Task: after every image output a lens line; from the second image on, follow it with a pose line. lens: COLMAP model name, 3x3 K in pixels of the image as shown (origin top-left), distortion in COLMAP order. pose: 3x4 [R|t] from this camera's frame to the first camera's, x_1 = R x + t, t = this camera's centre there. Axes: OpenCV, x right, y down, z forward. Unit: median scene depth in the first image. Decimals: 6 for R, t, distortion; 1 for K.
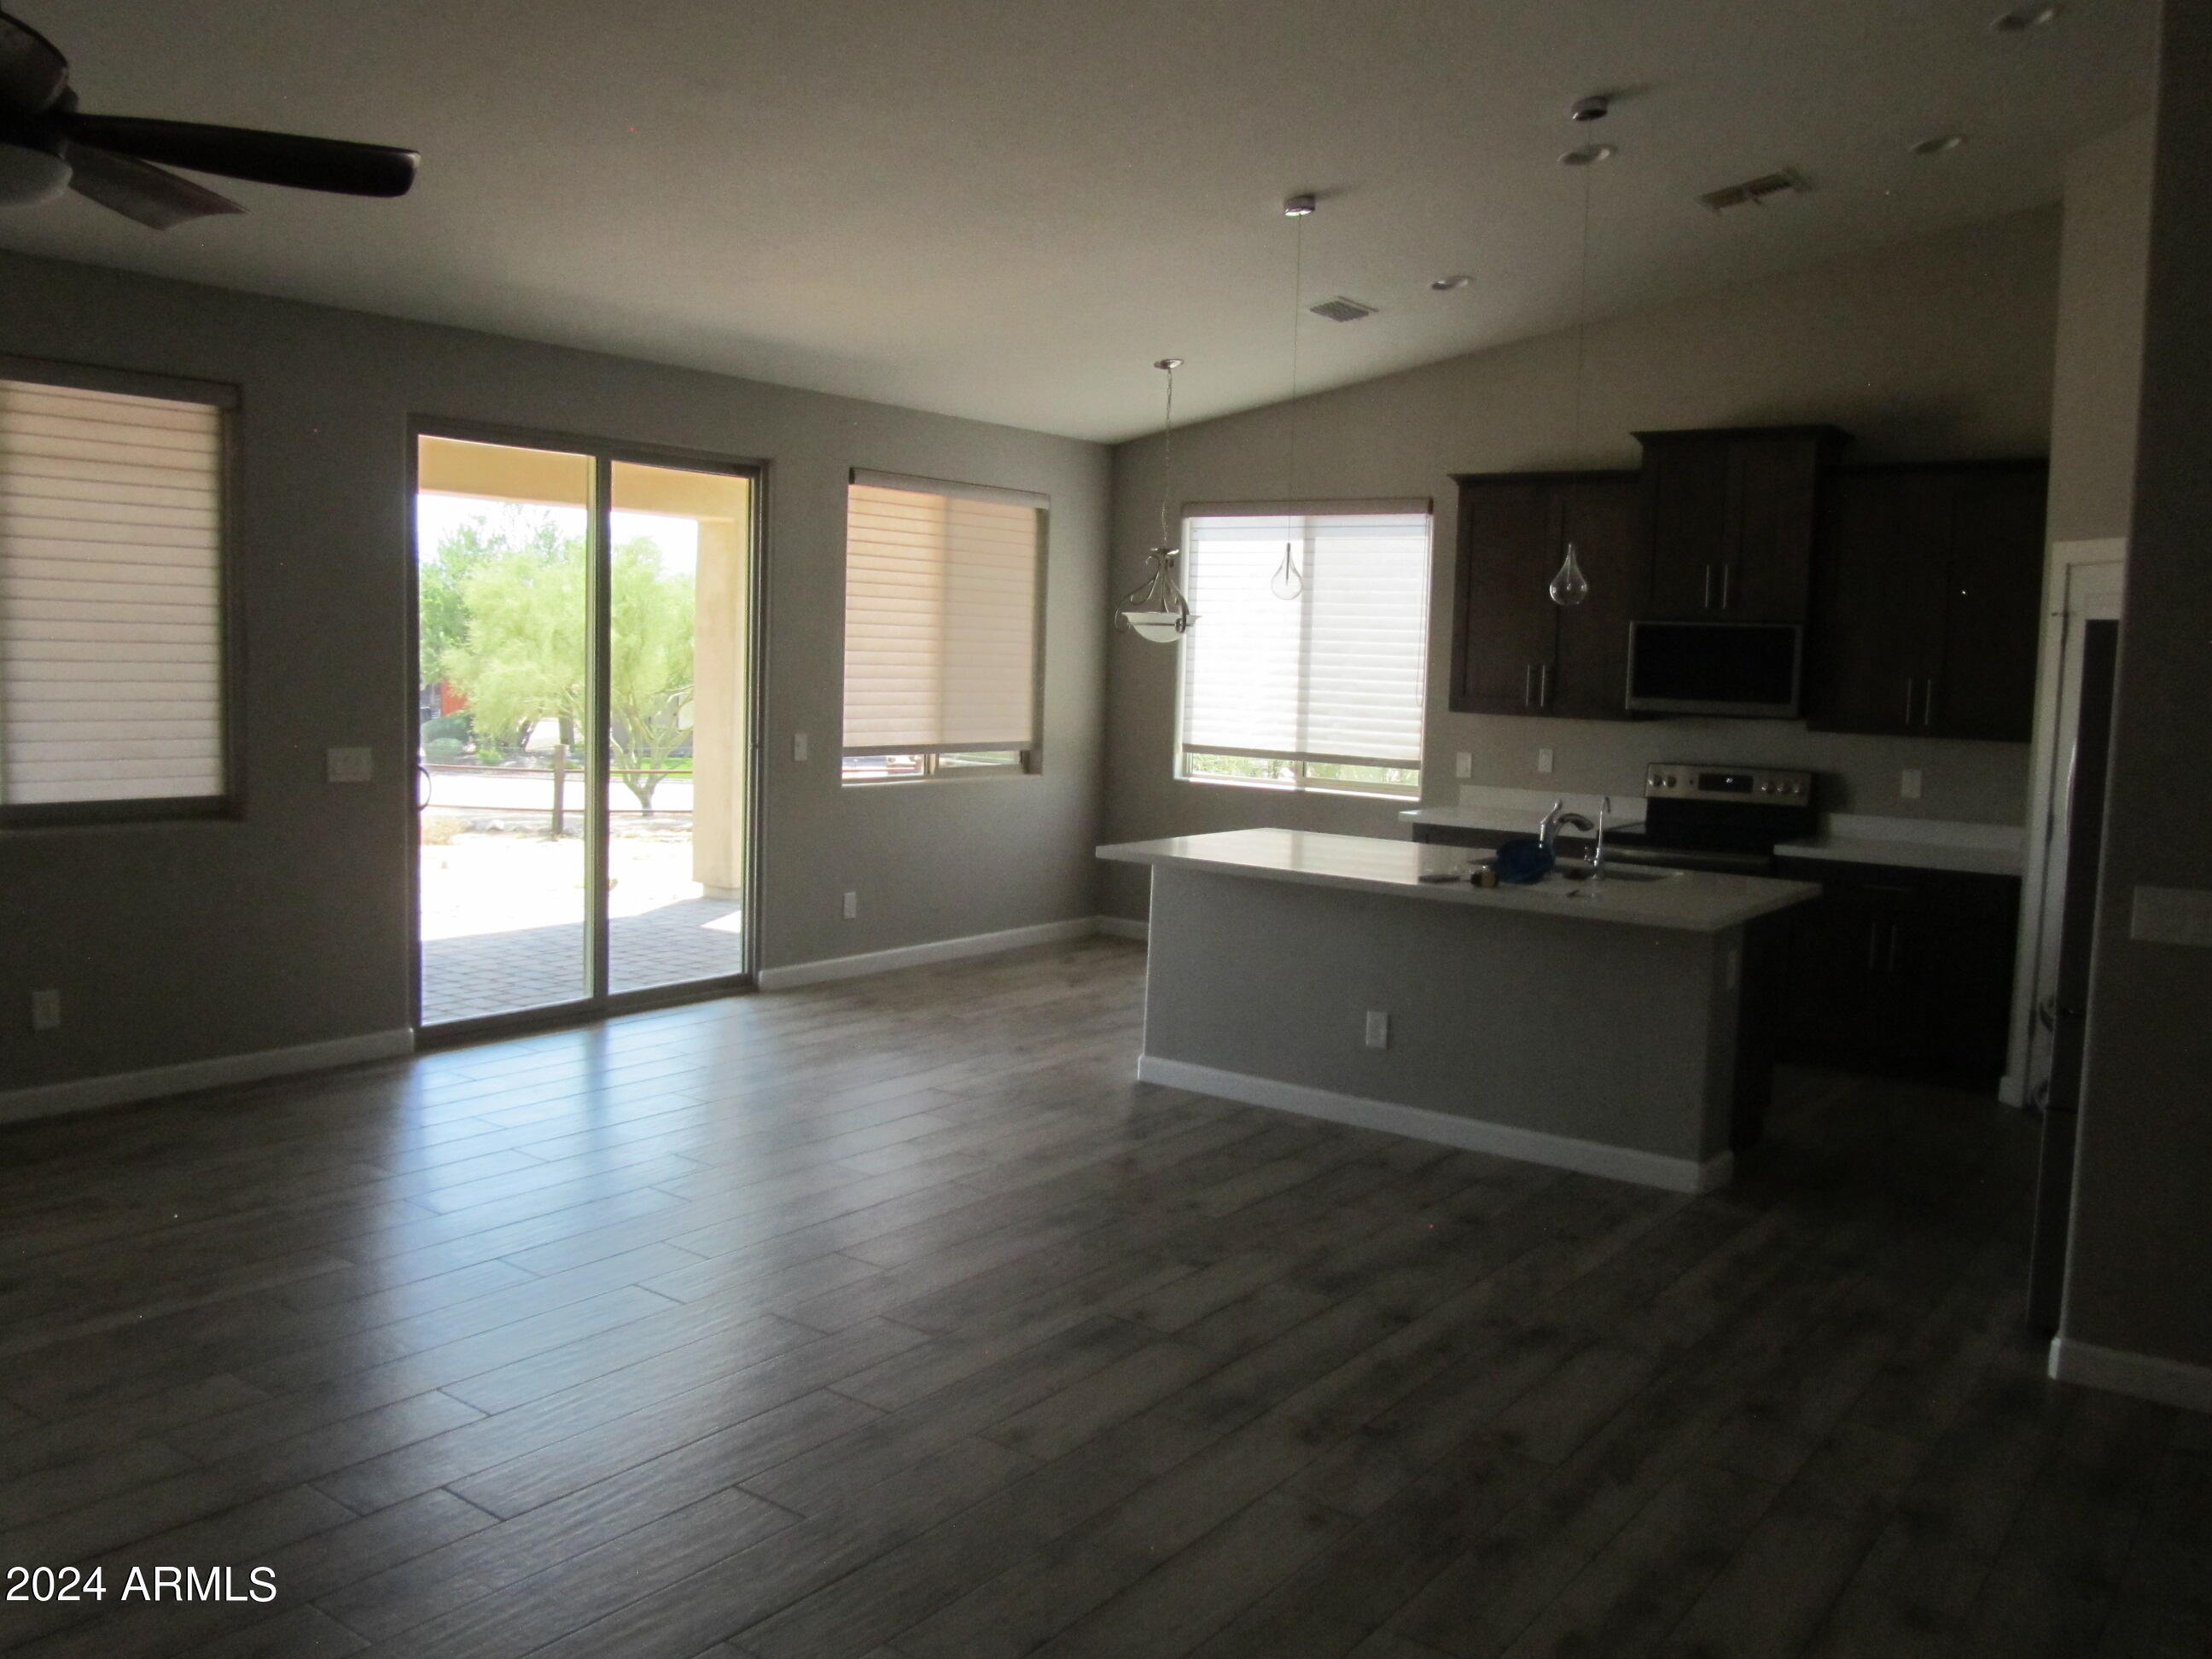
lens RADIAL K [[1802.9, 0, 1124.8], [0, 1802.9, 788.4], [0, 0, 1]] dist [-0.032220, -0.012508]
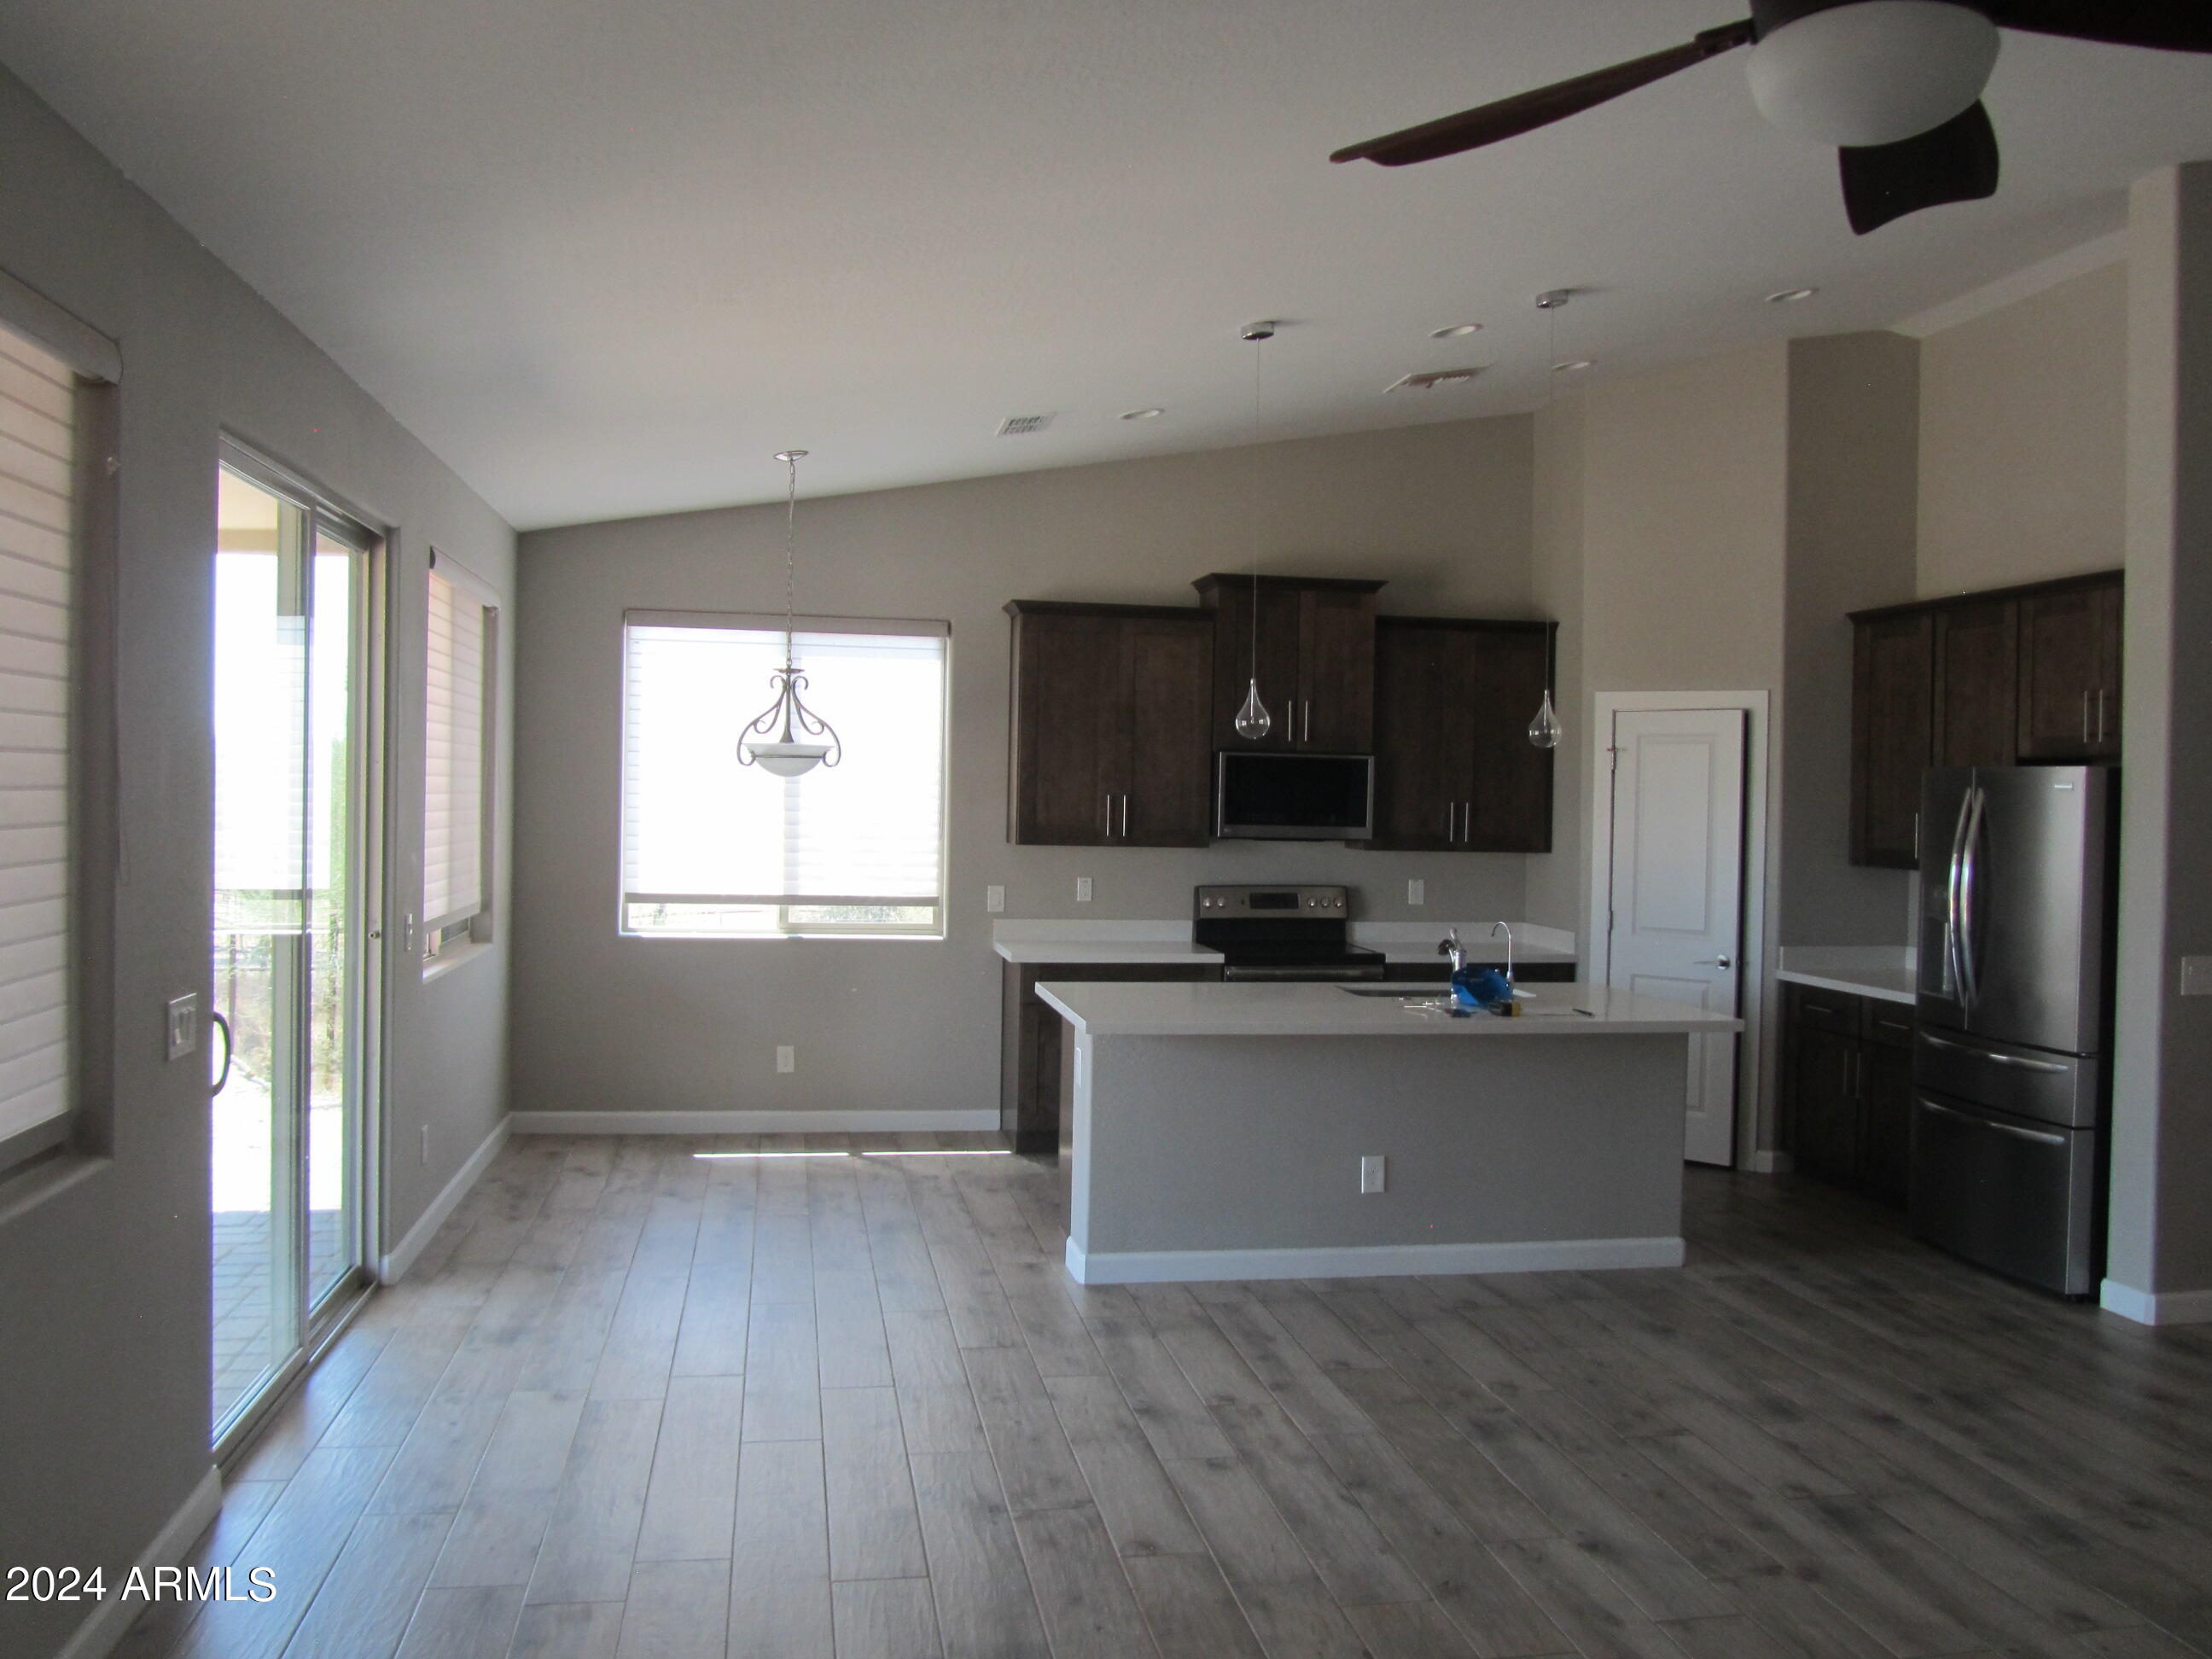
lens RADIAL K [[1802.9, 0, 1115.0], [0, 1802.9, 822.3], [0, 0, 1]] dist [-0.032220, -0.012508]
pose [[0.691548, -0.031267, 0.721654, -0.560752], [0.057078, 0.998304, -0.011444, -0.047309], [-0.720072, 0.049104, 0.692160, 0.344310]]
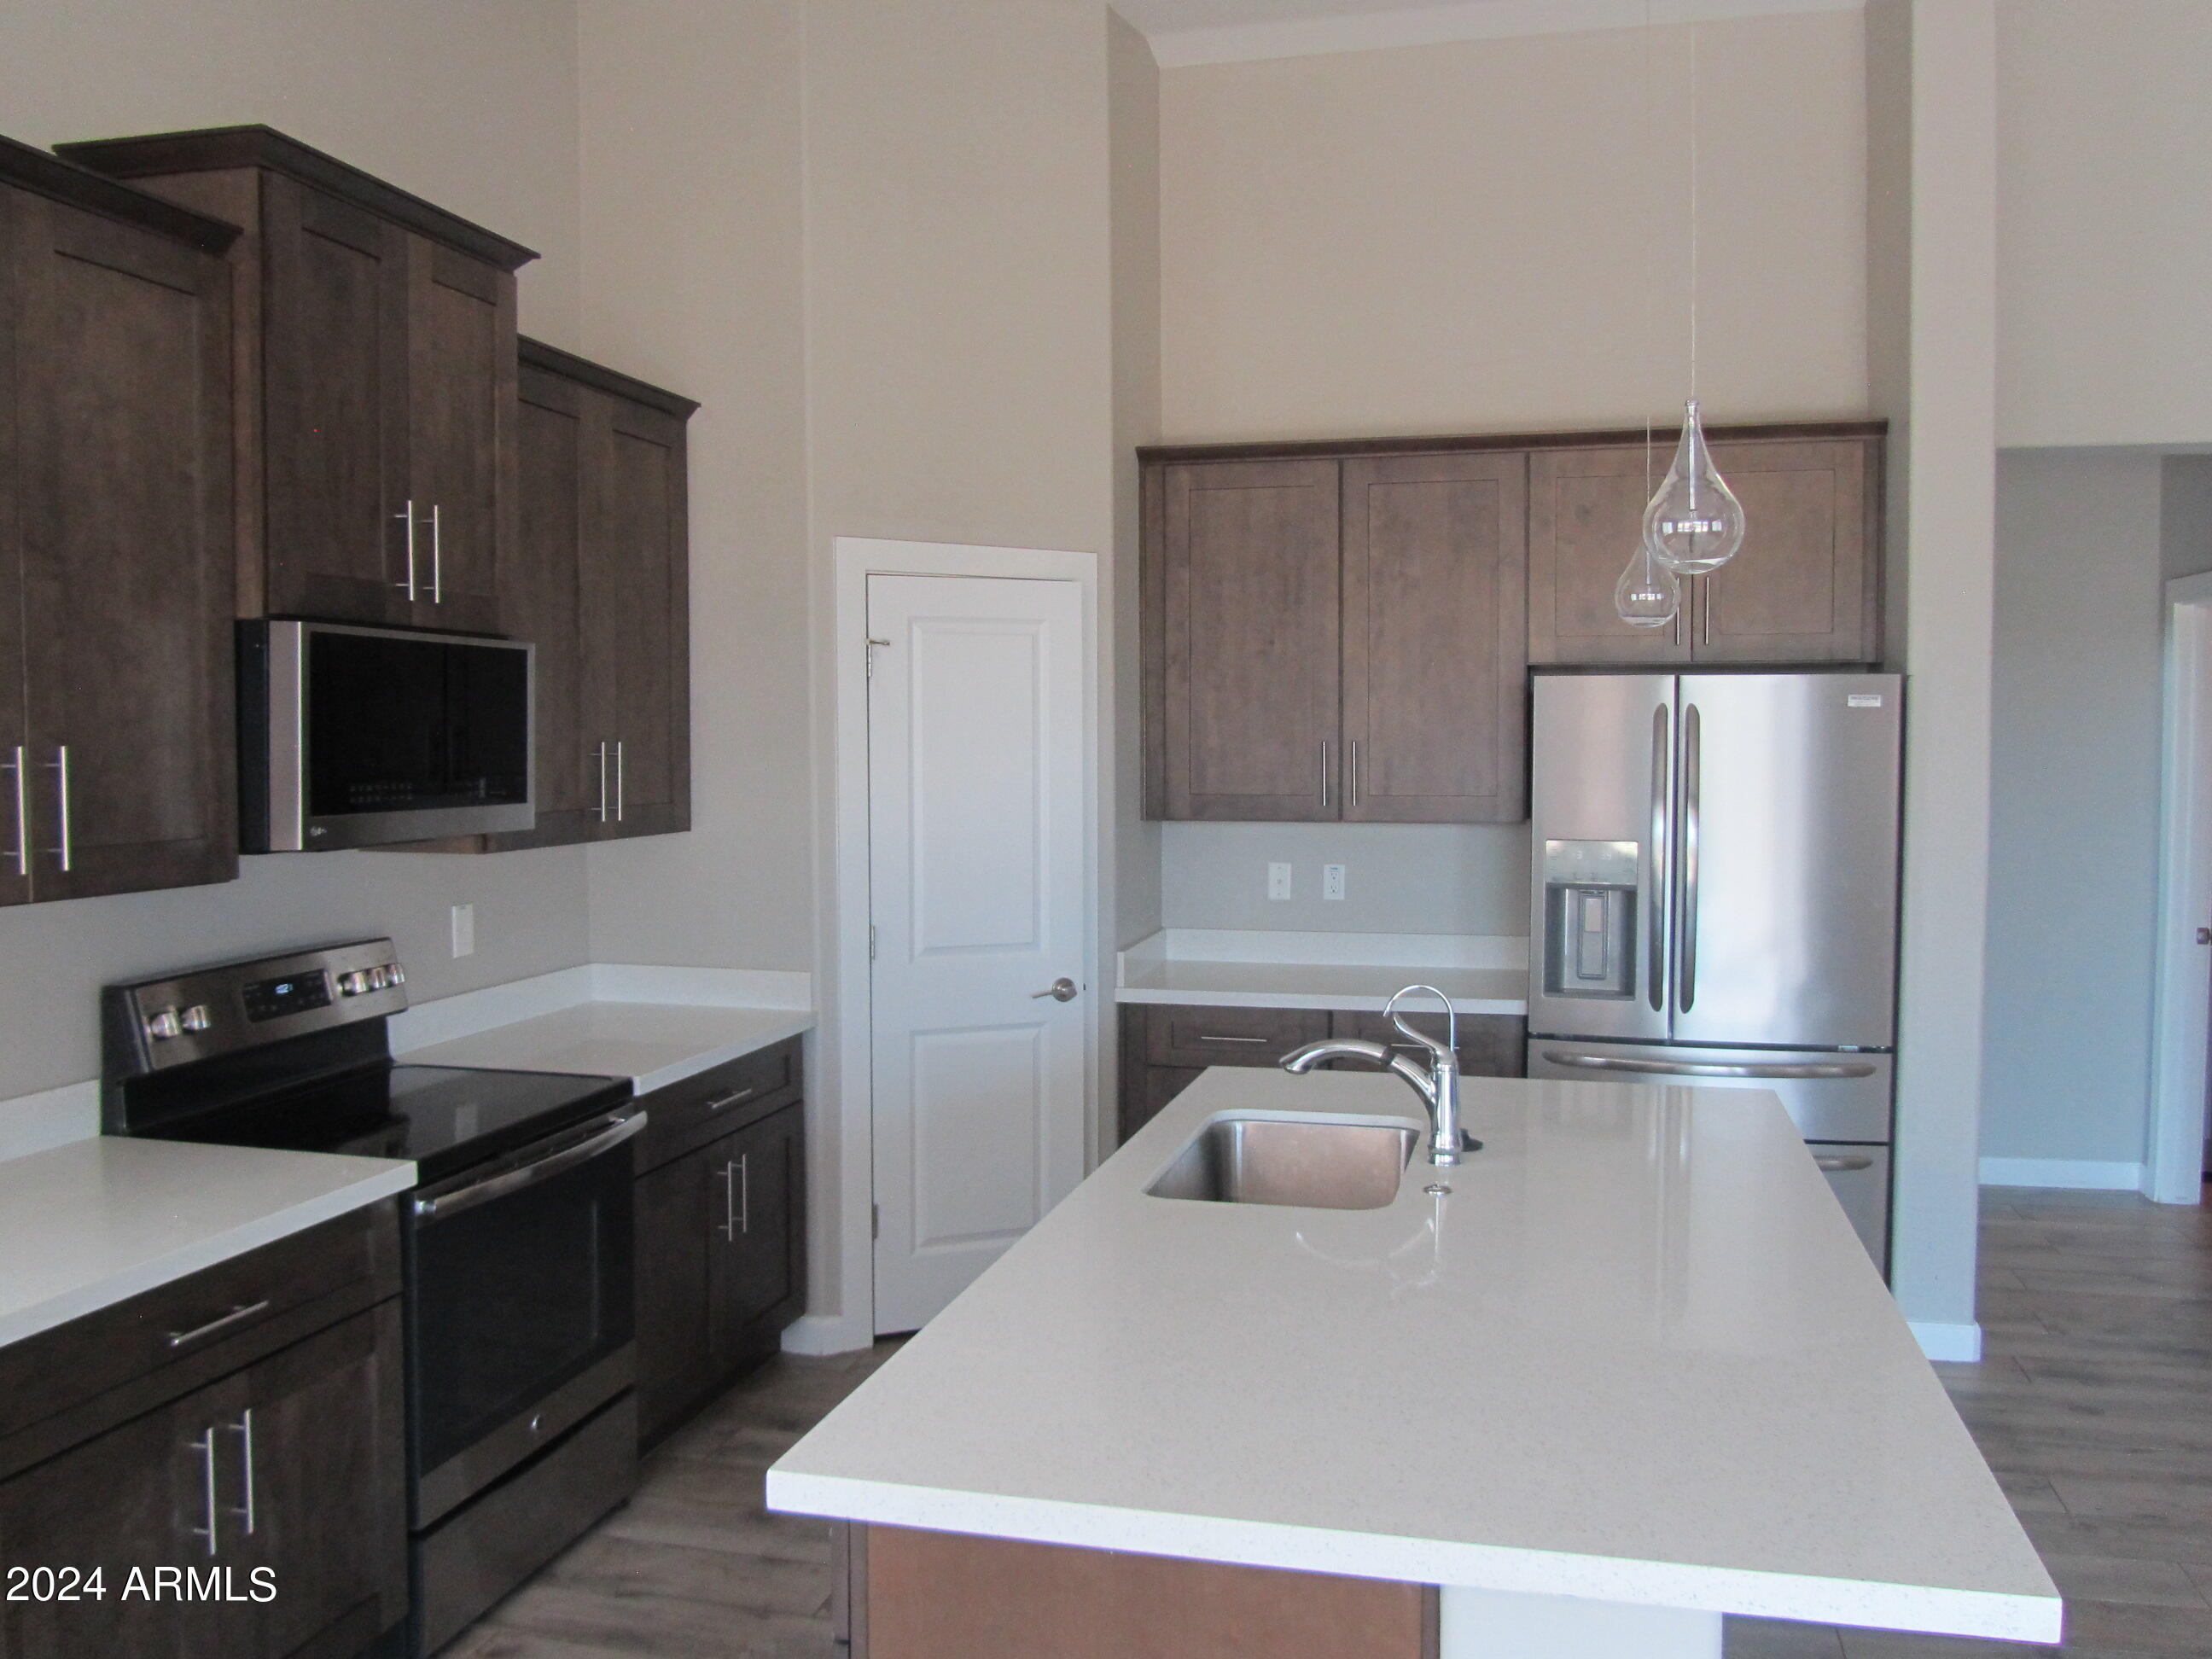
lens RADIAL K [[1802.9, 0, 1111.0], [0, 1802.9, 818.8], [0, 0, 1]] dist [-0.032220, -0.012508]
pose [[-0.386335, -0.076156, 0.919209, -0.153040], [0.055852, 0.992825, 0.105729, -0.088633], [-0.920666, 0.092186, -0.379309, 1.067542]]
